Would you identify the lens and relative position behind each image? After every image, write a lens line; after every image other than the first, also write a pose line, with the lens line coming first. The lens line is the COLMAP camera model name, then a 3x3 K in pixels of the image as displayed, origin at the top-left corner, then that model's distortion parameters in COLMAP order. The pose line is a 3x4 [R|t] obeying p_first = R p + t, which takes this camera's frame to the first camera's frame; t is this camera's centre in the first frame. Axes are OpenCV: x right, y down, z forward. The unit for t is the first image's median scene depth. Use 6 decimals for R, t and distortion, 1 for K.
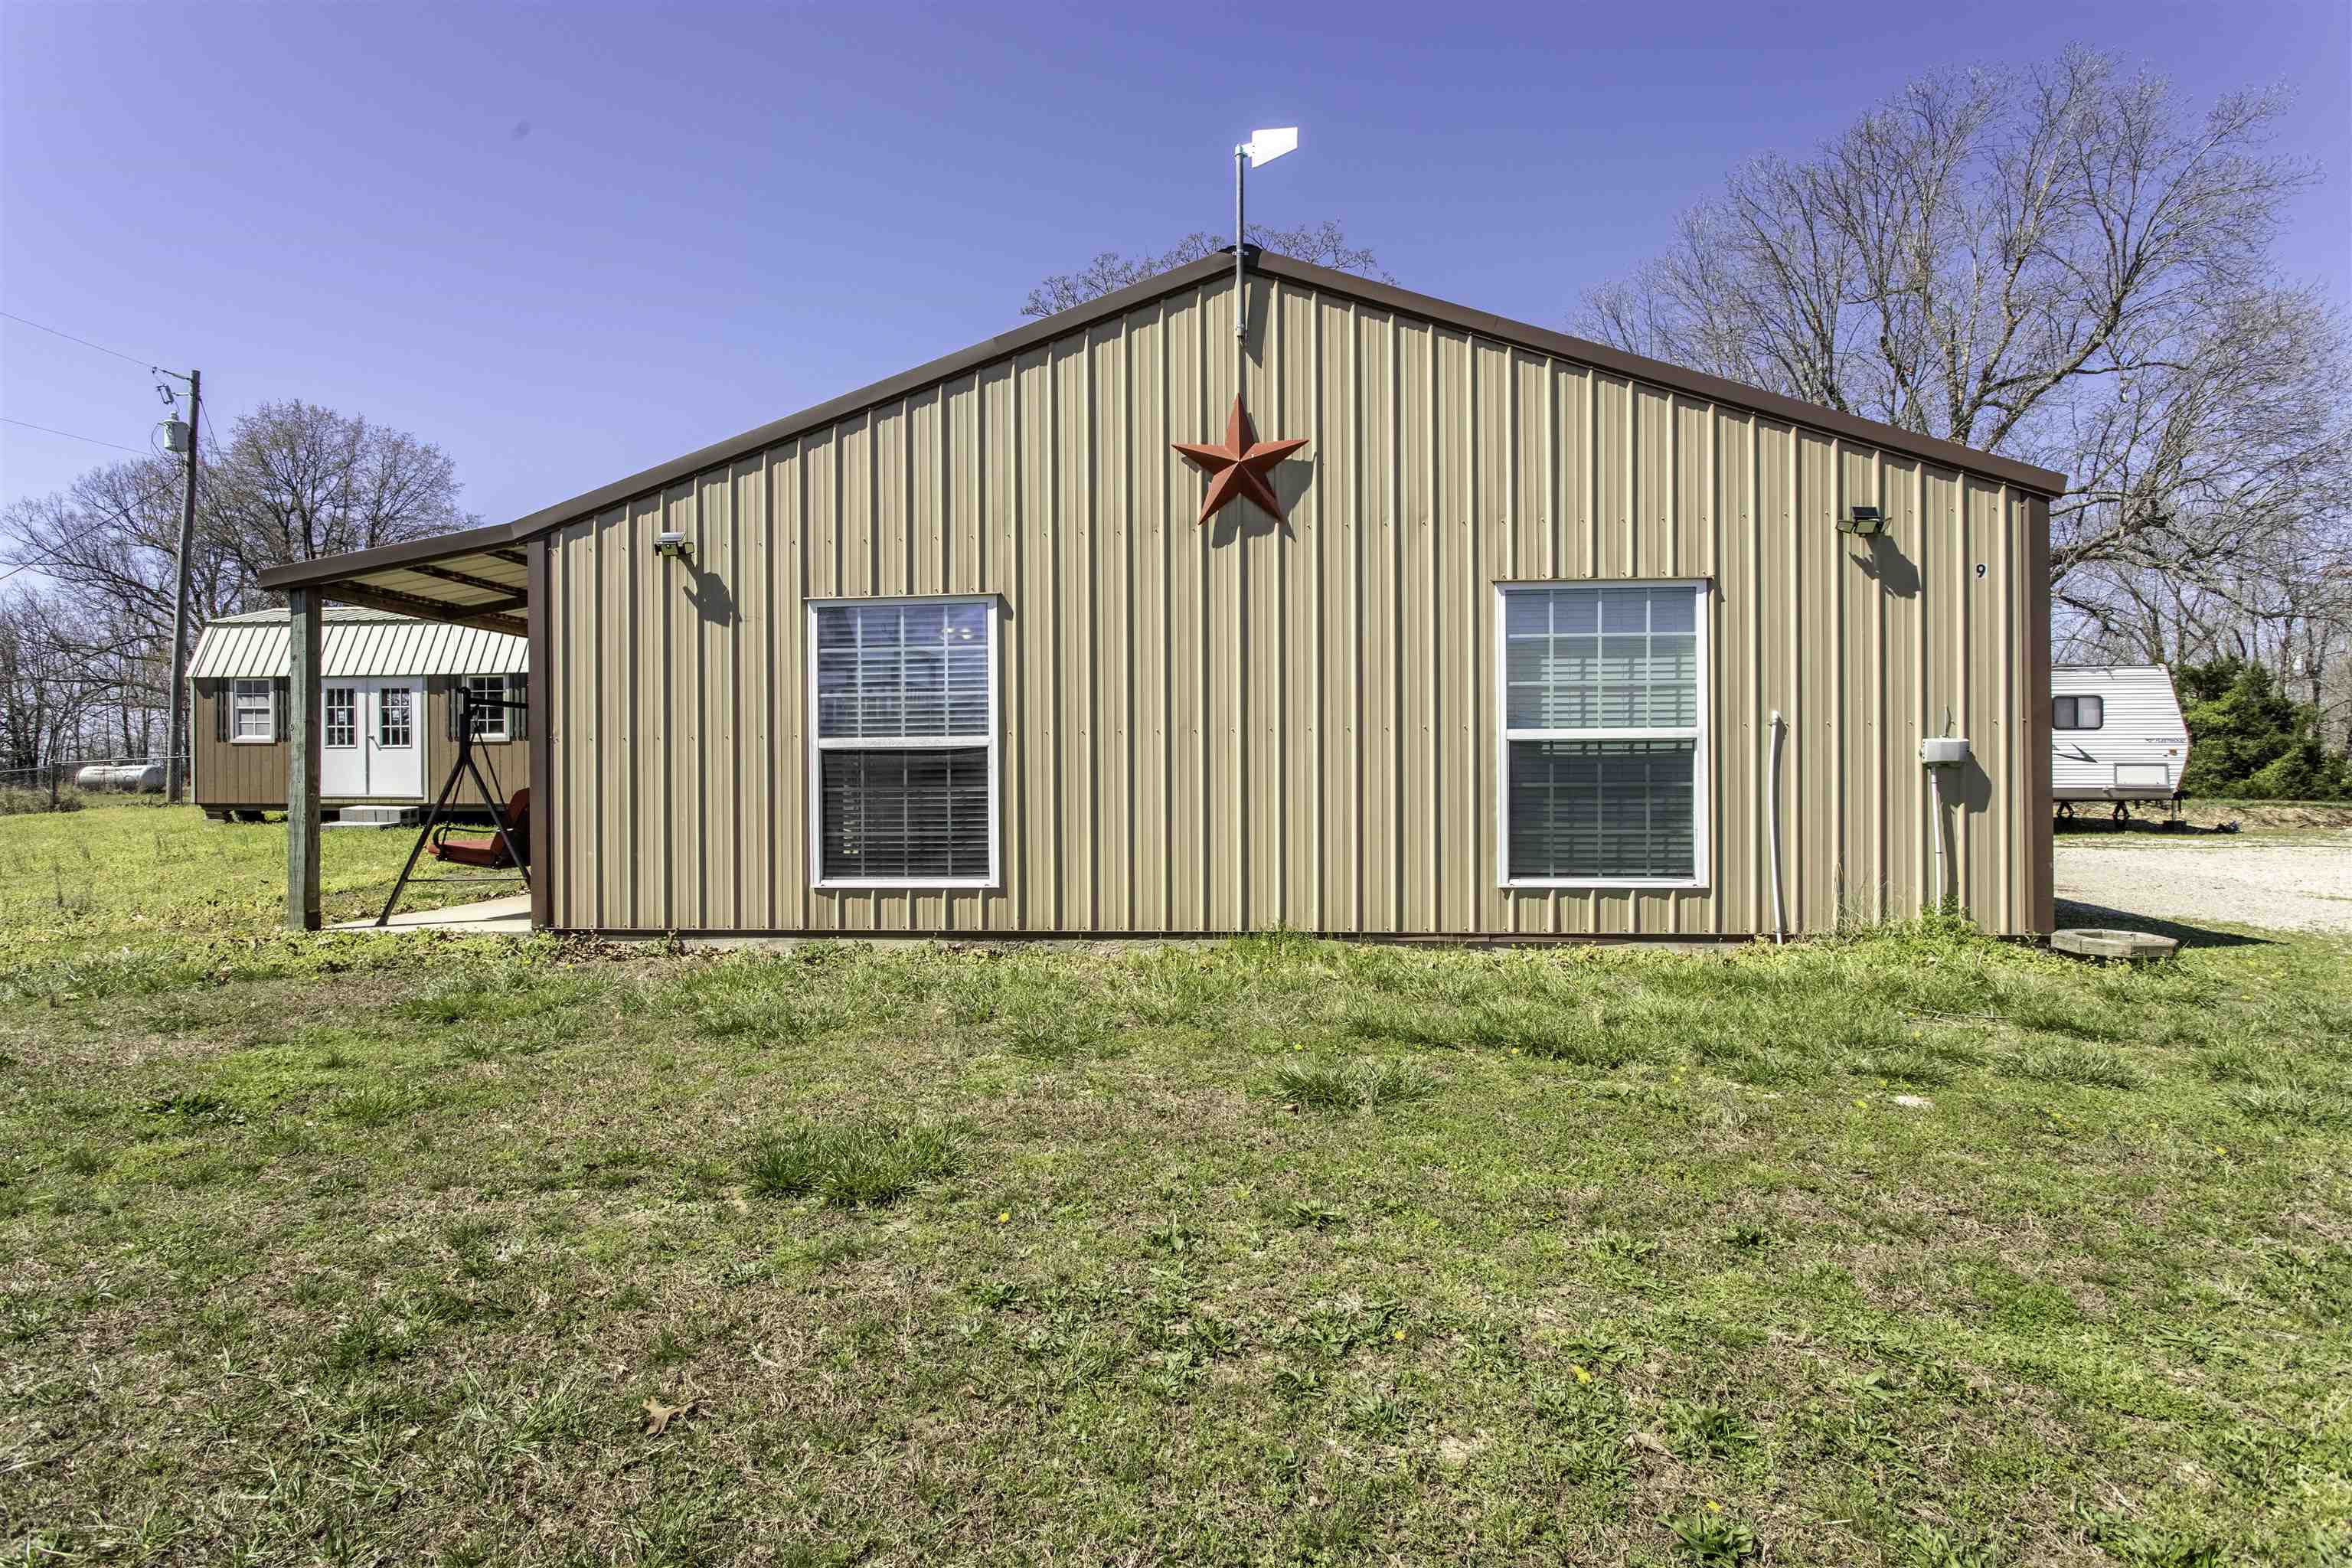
lens RADIAL K [[1165.9, 0, 1159.4], [0, 1165.9, 751.6], [0, 0, 1]] dist [-0.003169, 0.000862]
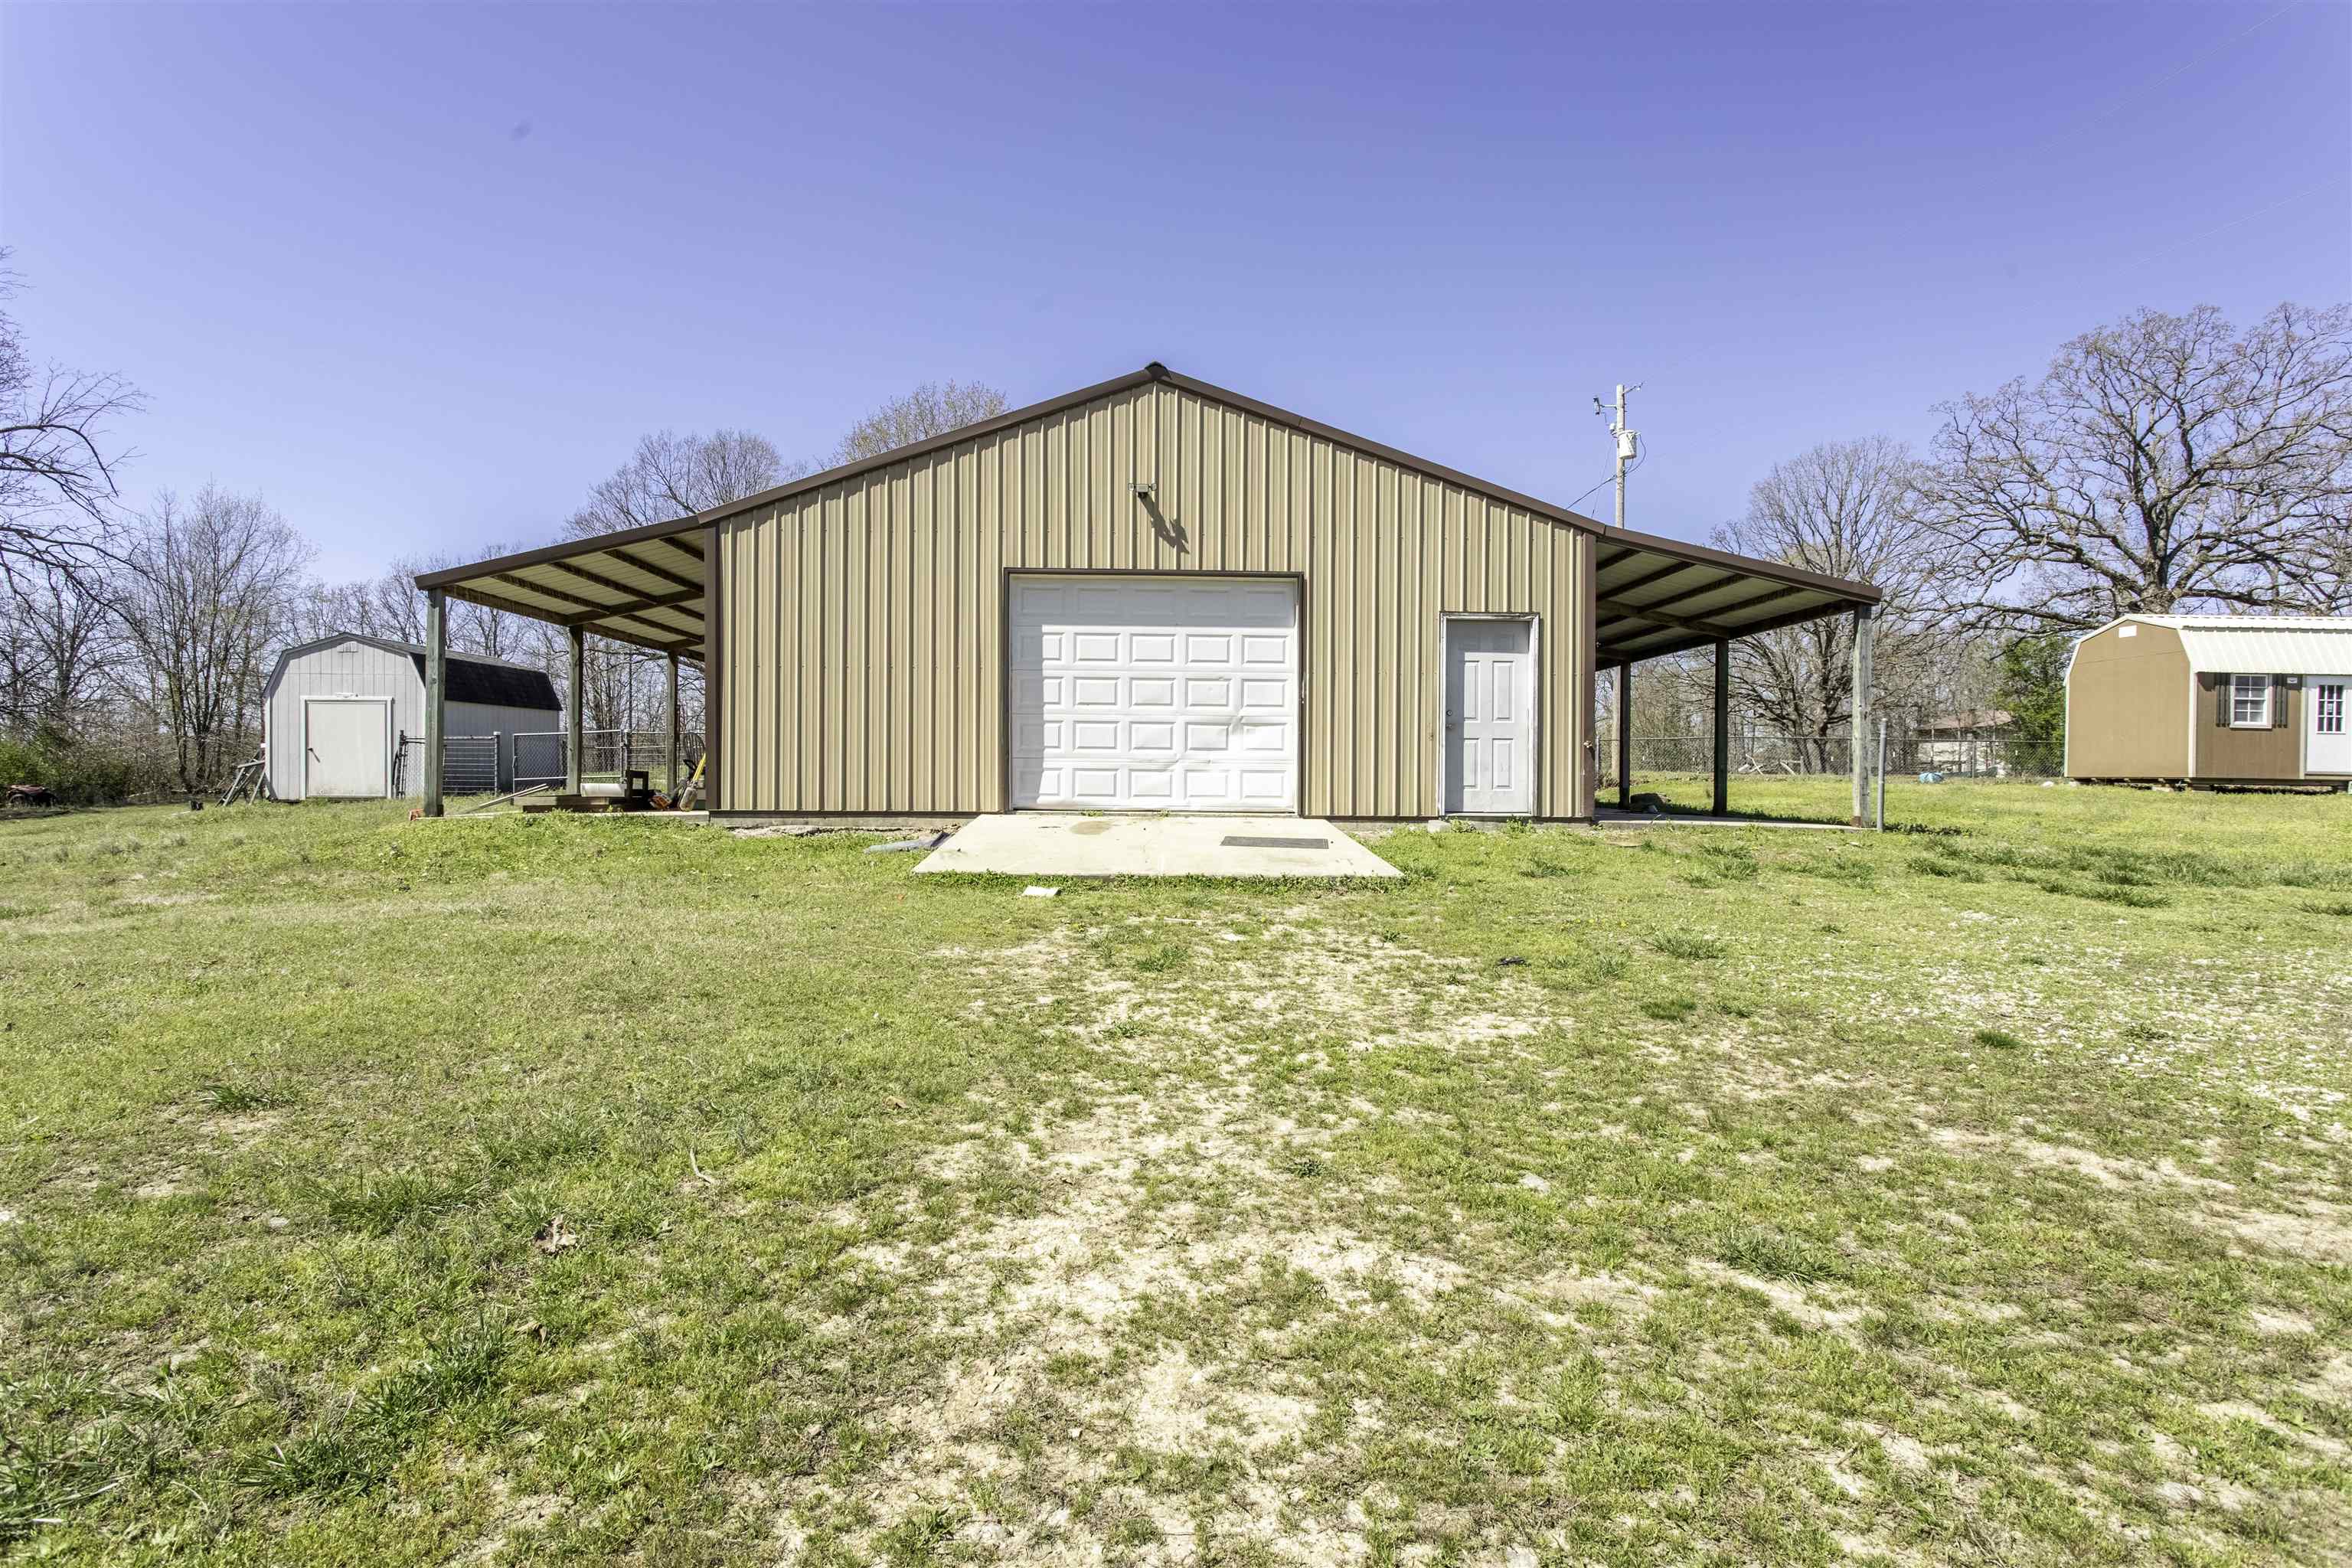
lens RADIAL K [[1165.9, 0, 1159.4], [0, 1165.9, 751.6], [0, 0, 1]] dist [-0.003169, 0.000862]
pose [[0.992850, 0.009823, 0.118965, -2.101840], [-0.009346, 0.999946, -0.004565, 0.033669], [-0.119003, 0.003421, 0.992888, -0.068480]]
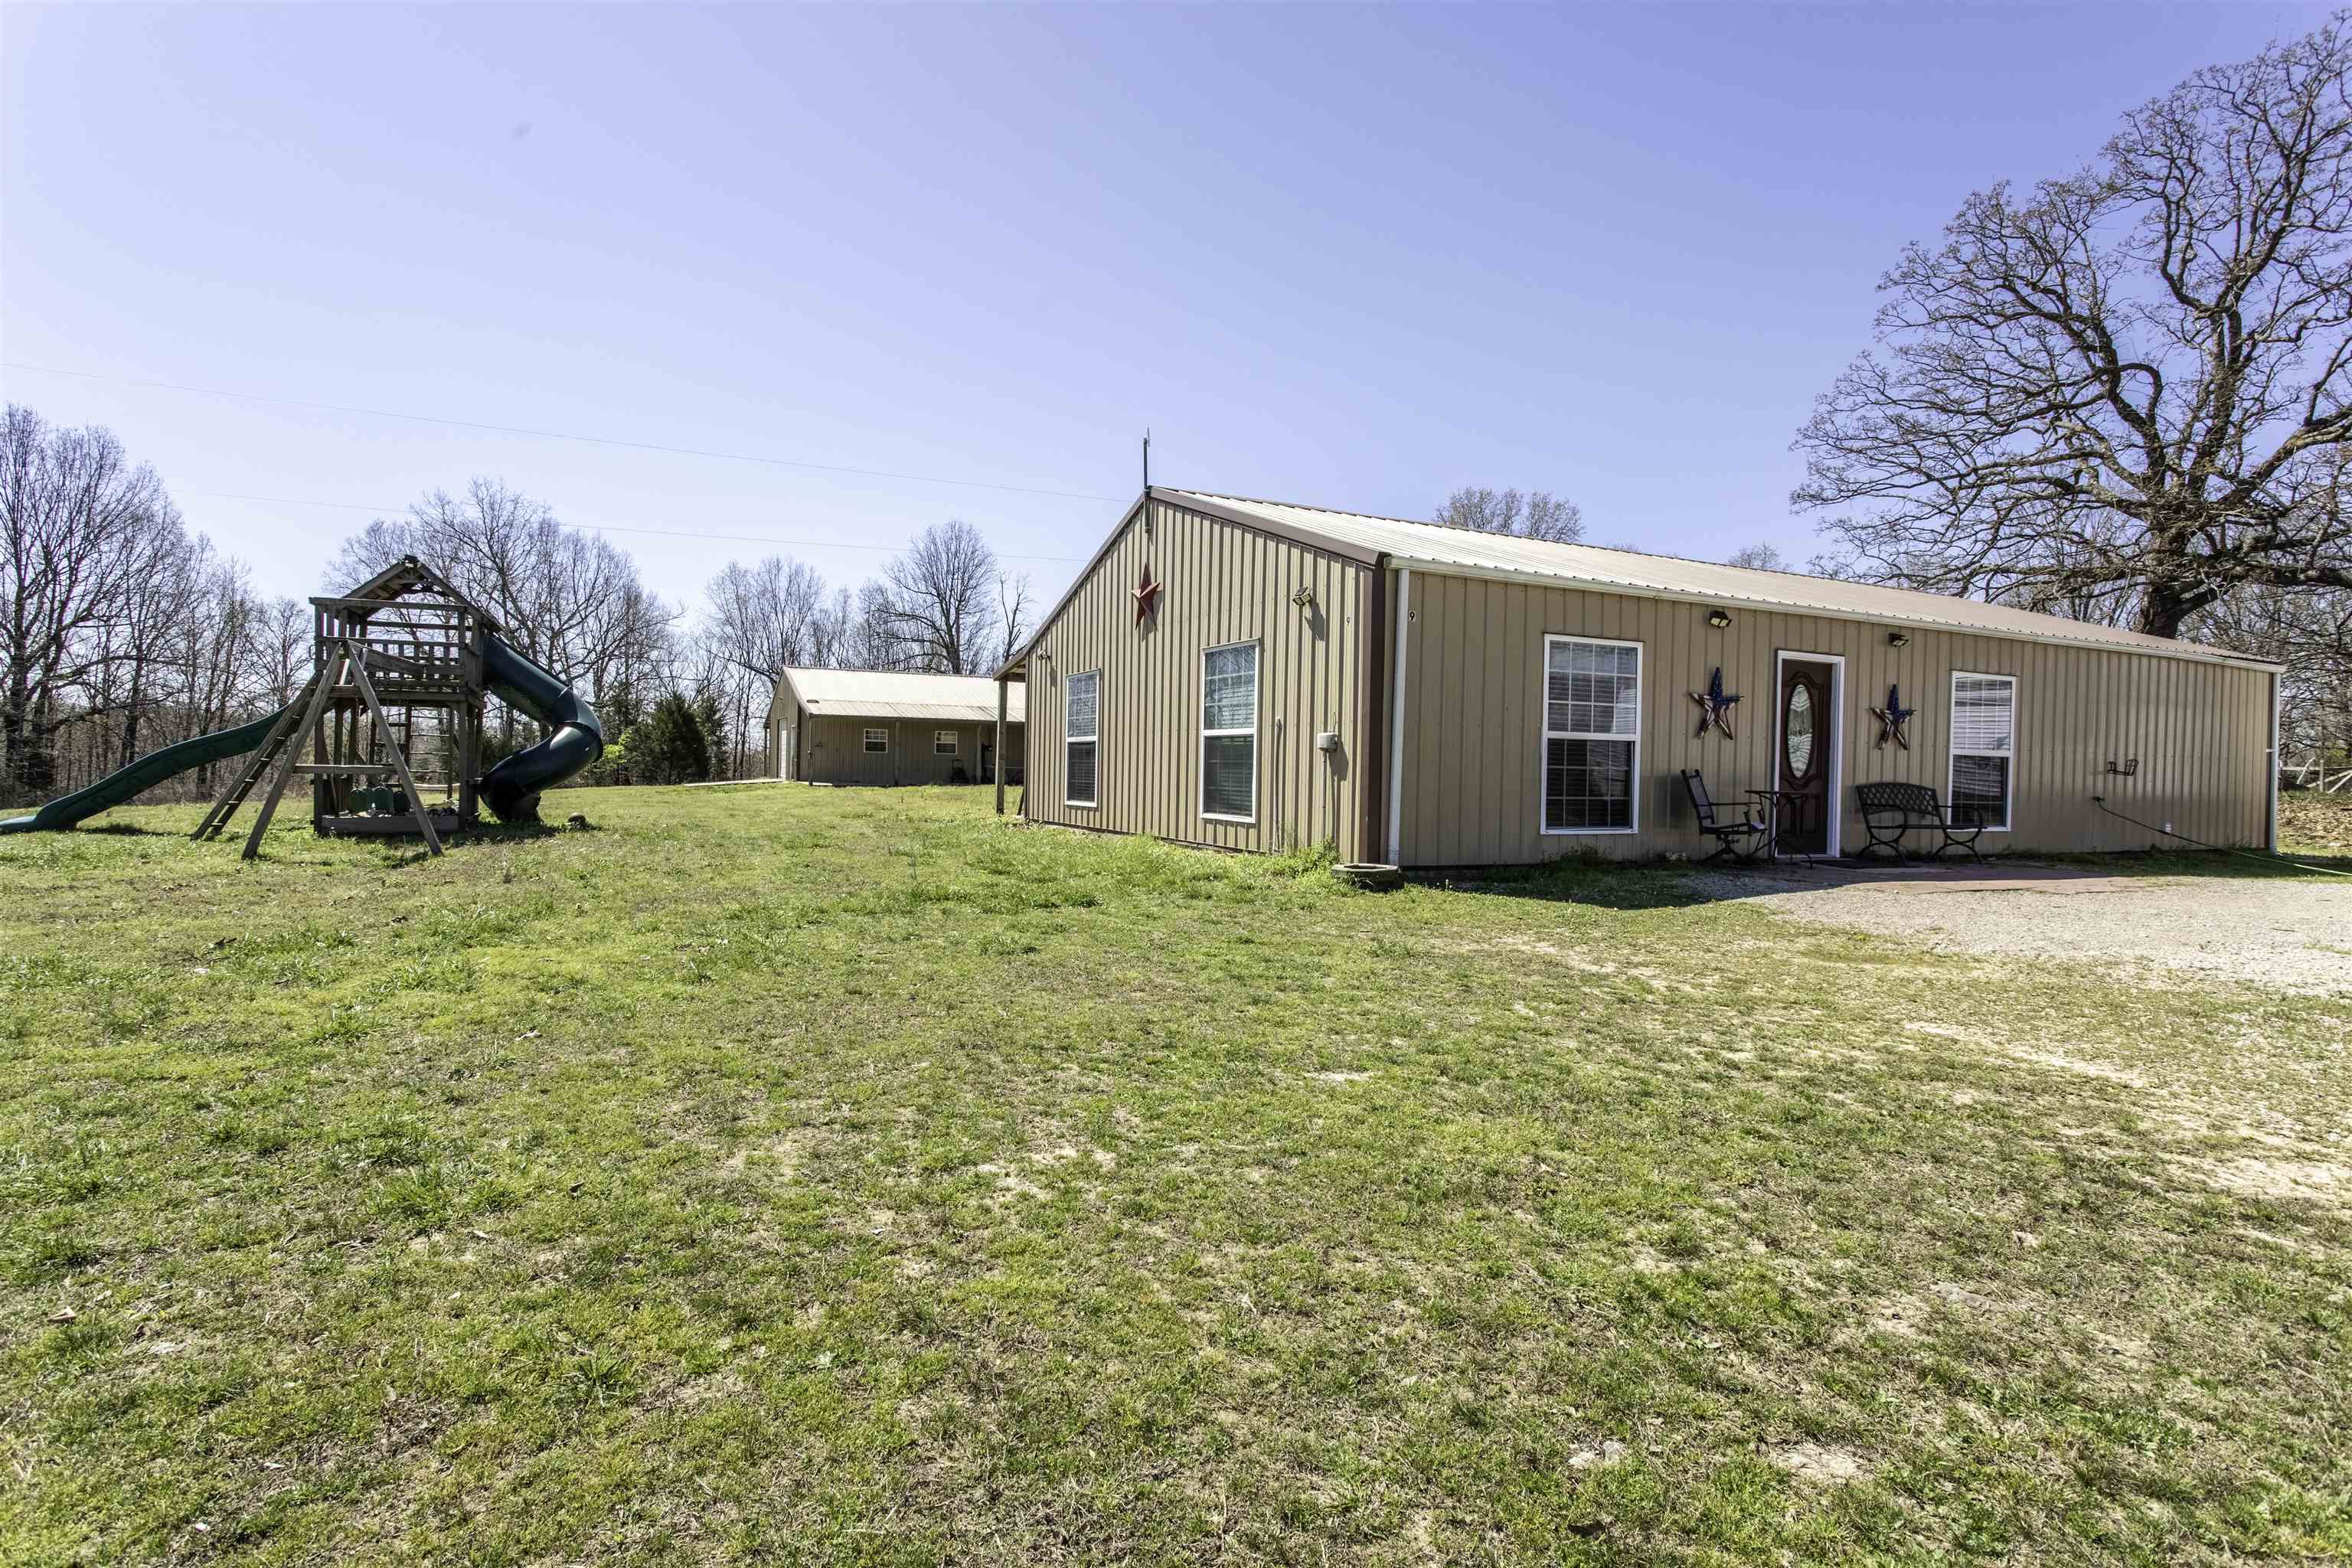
lens RADIAL K [[1165.9, 0, 1159.4], [0, 1165.9, 751.6], [0, 0, 1]] dist [-0.003169, 0.000862]
pose [[0.530346, 0.022525, -0.847482, 0.605780], [-0.020362, 0.999697, 0.013829, -0.002939], [0.847537, 0.009922, 0.530644, 0.000264]]
